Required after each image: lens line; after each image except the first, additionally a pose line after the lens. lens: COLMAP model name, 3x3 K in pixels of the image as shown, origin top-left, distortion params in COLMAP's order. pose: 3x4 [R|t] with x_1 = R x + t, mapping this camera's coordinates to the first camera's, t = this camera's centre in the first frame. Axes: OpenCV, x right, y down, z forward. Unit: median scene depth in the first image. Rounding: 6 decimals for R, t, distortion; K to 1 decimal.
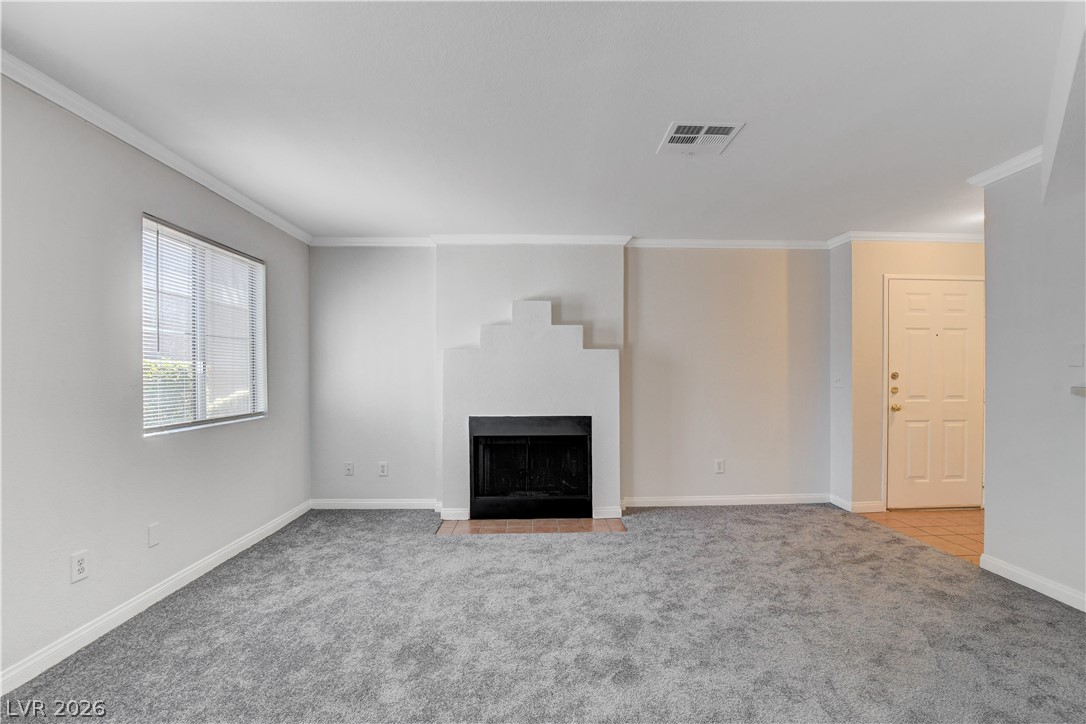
lens RADIAL K [[491.9, 0, 556.4], [0, 491.9, 377.6], [0, 0, 1]] dist [-0.035663, 0.004008]
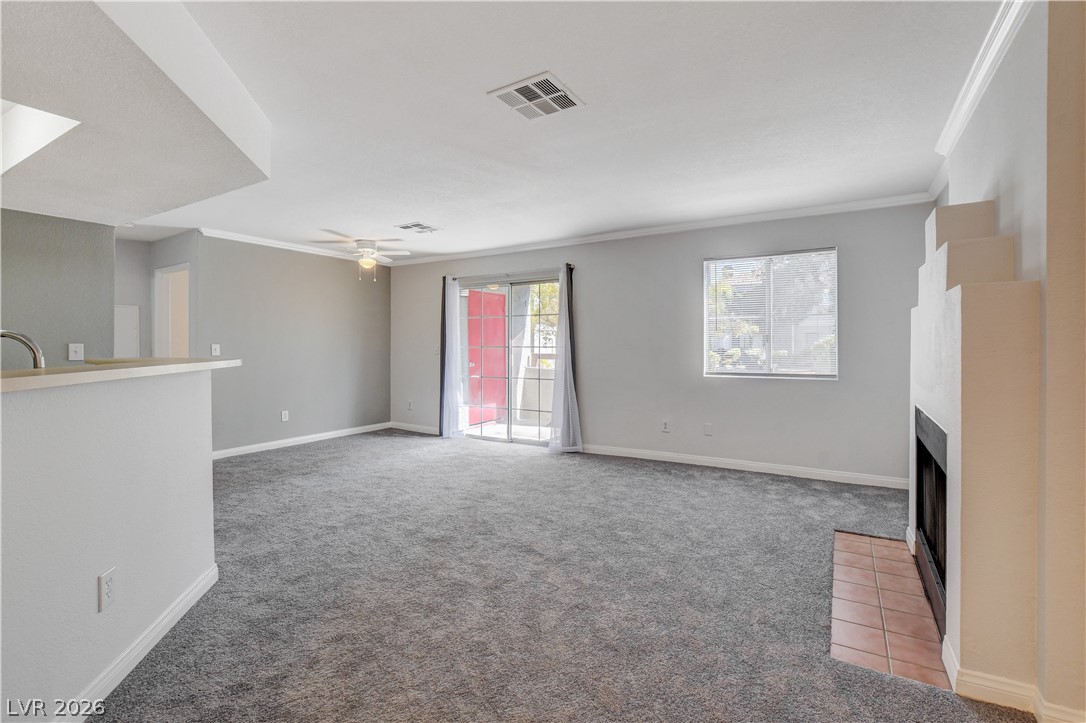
lens RADIAL K [[487.3, 0, 560.3], [0, 487.3, 344.6], [0, 0, 1]] dist [-0.001173, 0.000054]
pose [[-0.540832, 0.005816, -0.841110, 0.716488], [-0.002030, 0.999964, 0.008220, -0.010804], [0.841128, 0.006153, -0.540801, 1.037740]]
